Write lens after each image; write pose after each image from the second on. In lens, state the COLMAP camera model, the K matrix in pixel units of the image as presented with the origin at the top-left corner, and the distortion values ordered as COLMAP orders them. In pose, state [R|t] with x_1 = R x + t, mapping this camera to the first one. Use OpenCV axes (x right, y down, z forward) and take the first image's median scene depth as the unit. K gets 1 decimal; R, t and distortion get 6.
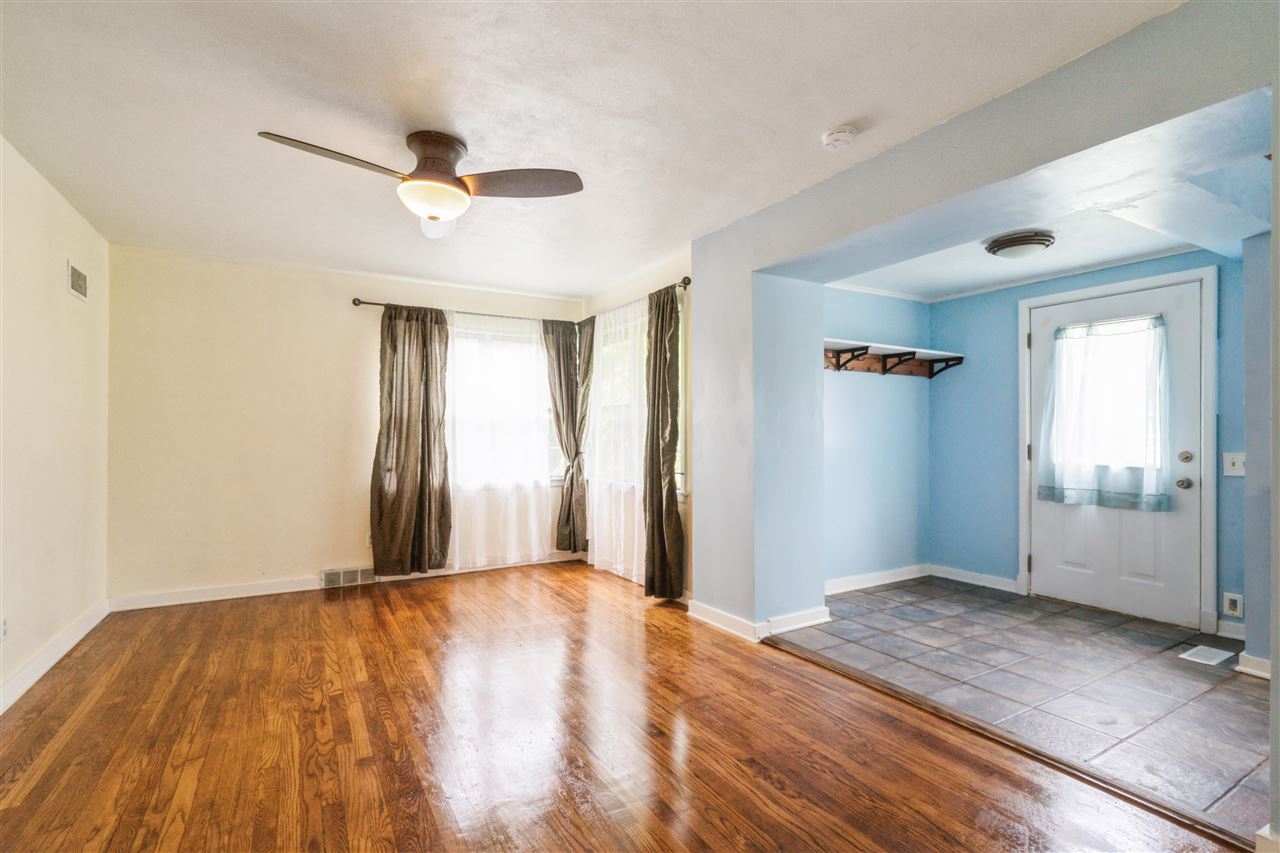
lens RADIAL K [[590.0, 0, 638.7], [0, 590.0, 429.1], [0, 0, 1]] dist [-0.000902, -0.000167]
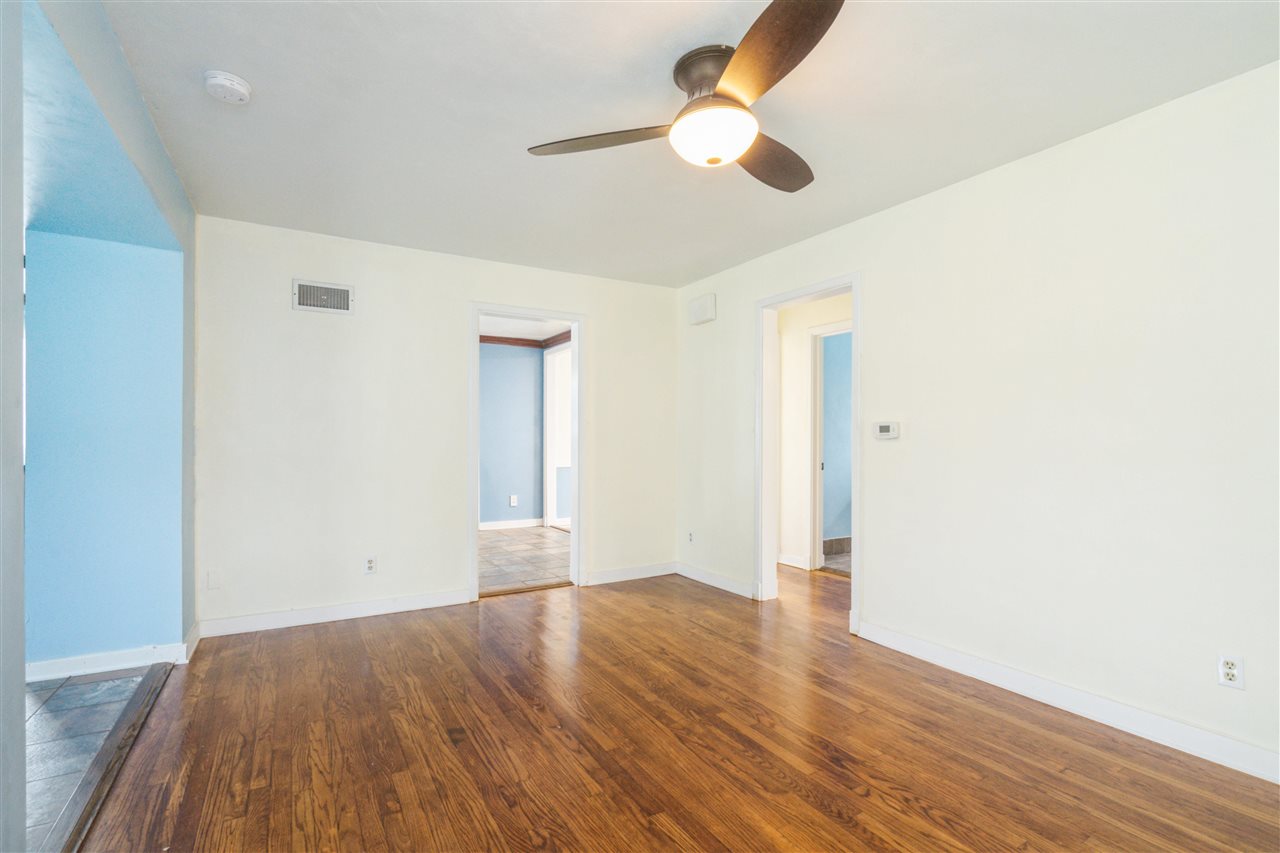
lens RADIAL K [[590.0, 0, 640.1], [0, 590.0, 432.8], [0, 0, 1]] dist [-0.000902, -0.000167]
pose [[-0.999912, -0.003809, -0.012677, -0.253513], [-0.003511, 0.999719, -0.023452, 0.027160], [0.012763, -0.023406, -0.999645, 1.908442]]
